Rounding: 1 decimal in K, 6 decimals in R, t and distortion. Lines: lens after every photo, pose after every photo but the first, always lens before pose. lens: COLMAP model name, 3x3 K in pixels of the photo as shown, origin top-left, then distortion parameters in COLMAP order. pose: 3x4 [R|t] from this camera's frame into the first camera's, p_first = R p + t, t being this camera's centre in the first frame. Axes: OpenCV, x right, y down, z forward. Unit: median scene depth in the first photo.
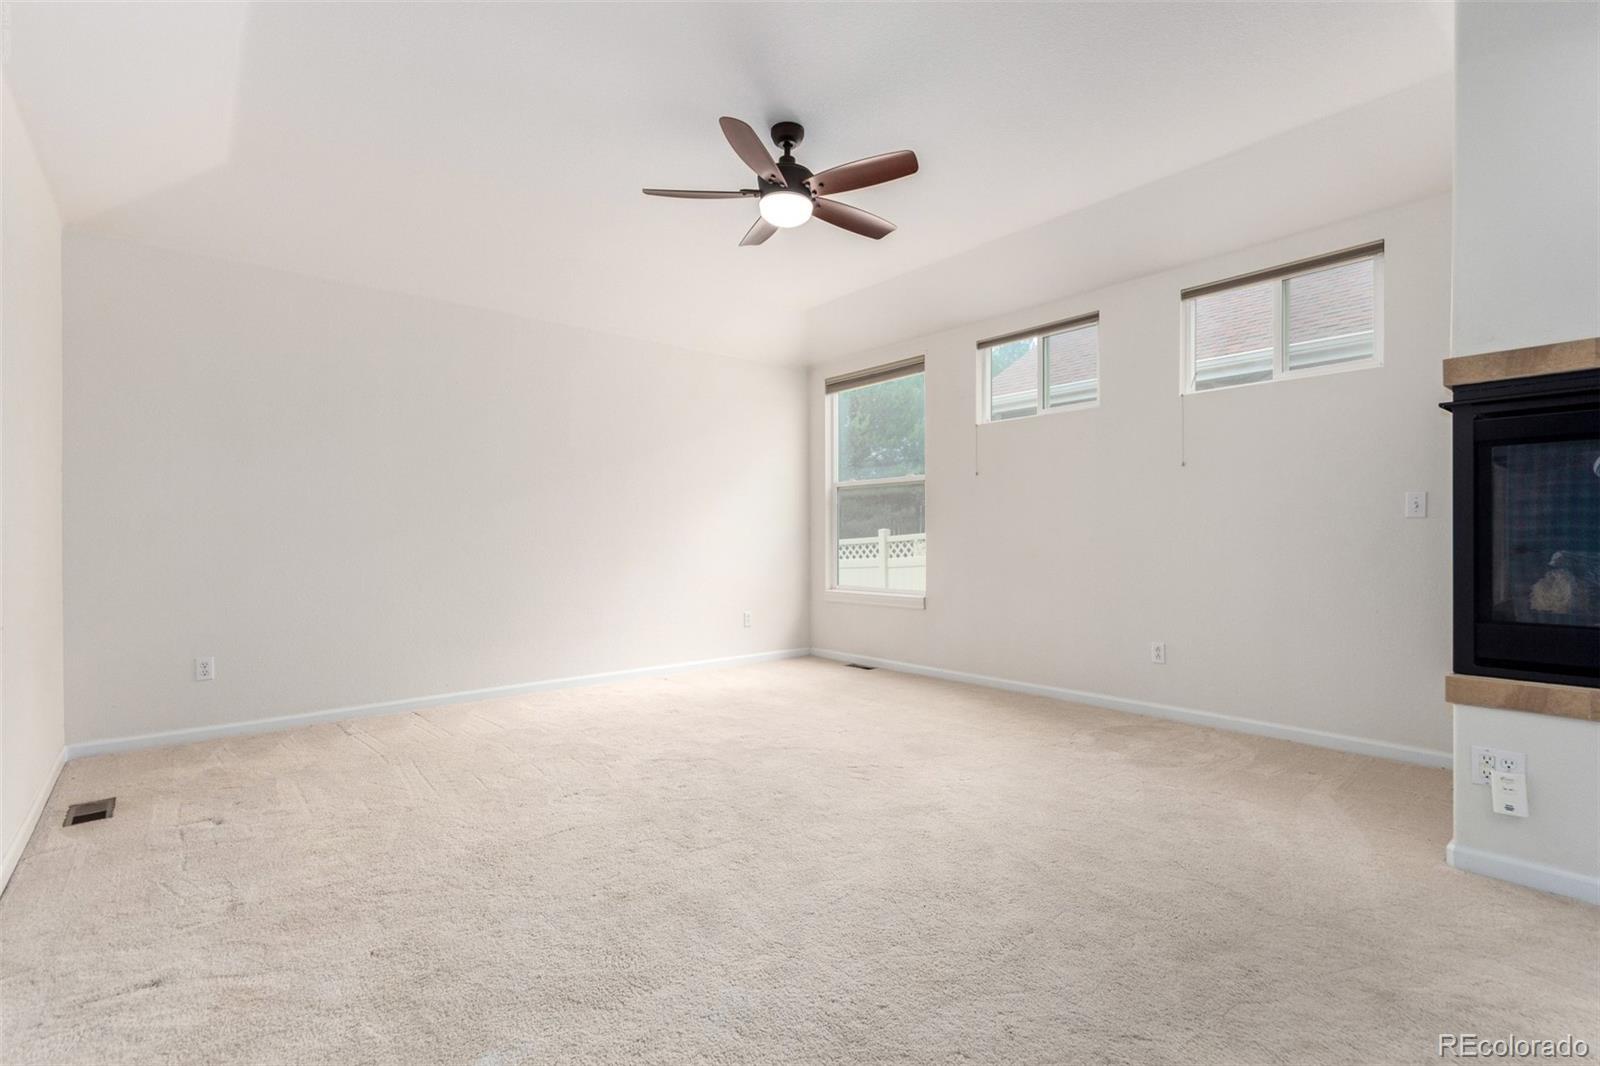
lens RADIAL K [[749.3, 0, 796.7], [0, 749.3, 545.8], [0, 0, 1]] dist [0.003505, 0.000835]
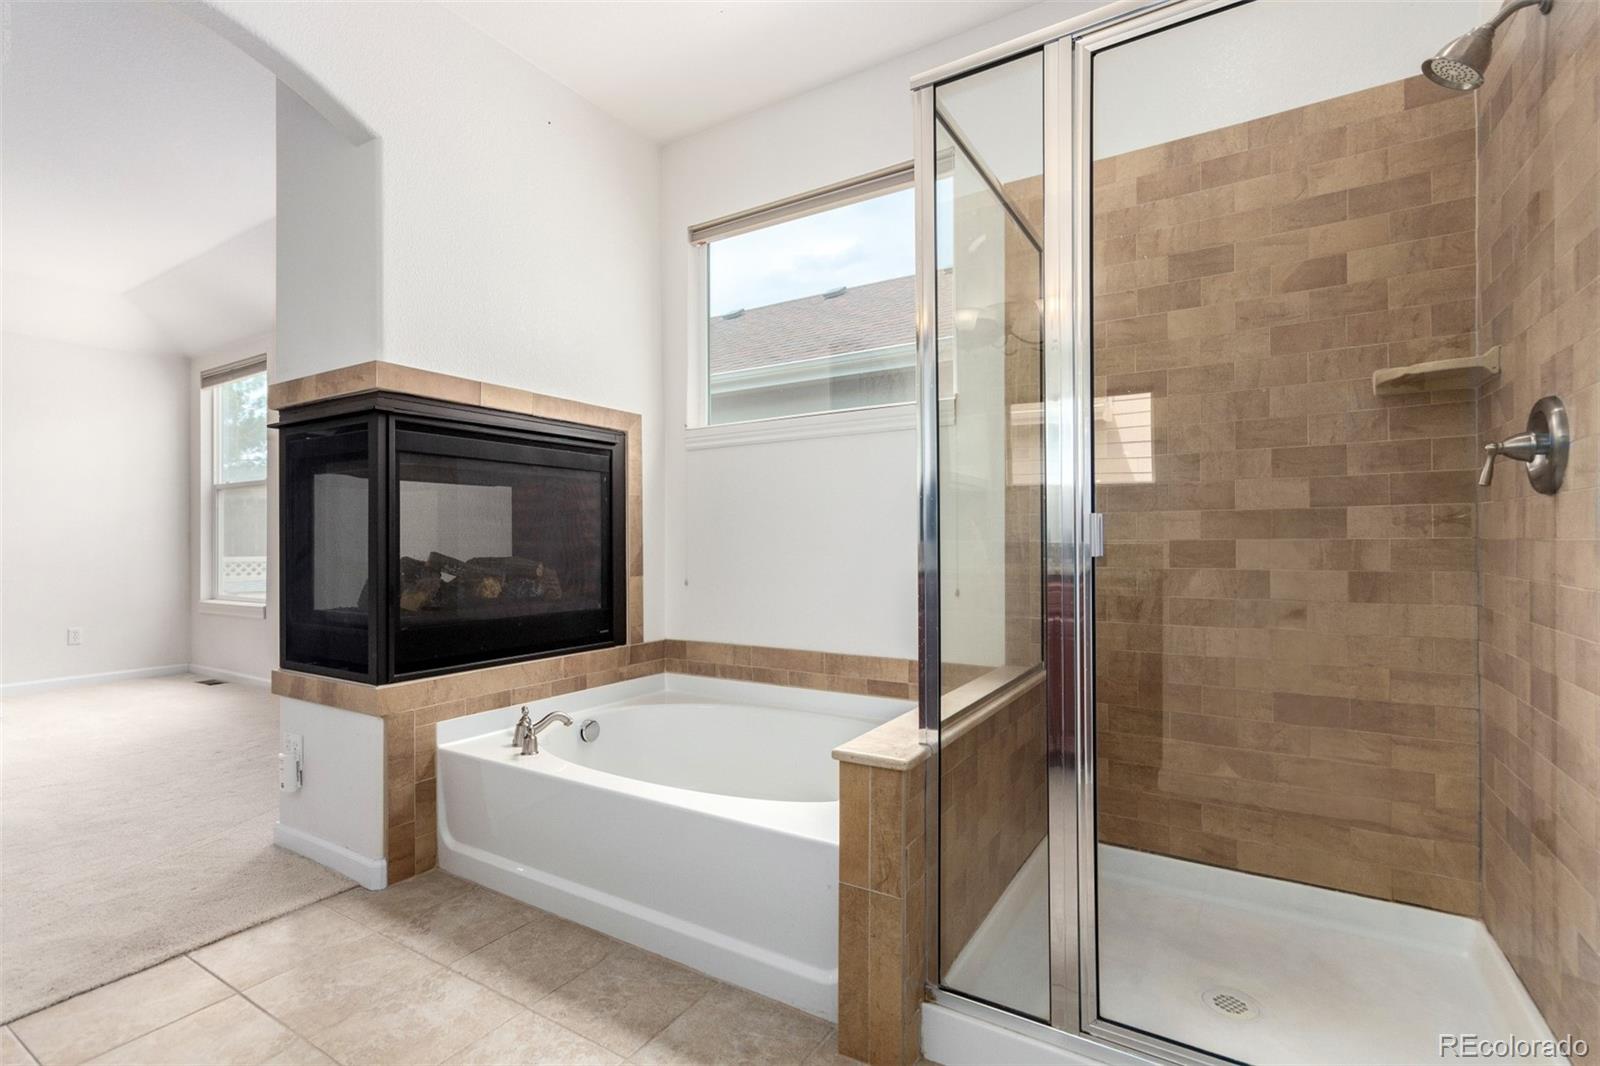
lens RADIAL K [[749.6, 0, 801.7], [0, 749.6, 545.4], [0, 0, 1]] dist [0.013828, 0.000553]
pose [[0.956057, -0.002793, 0.293169, 0.729249], [0.004437, 0.999978, -0.004943, -0.001107], [-0.293149, 0.006027, 0.956048, -0.162042]]
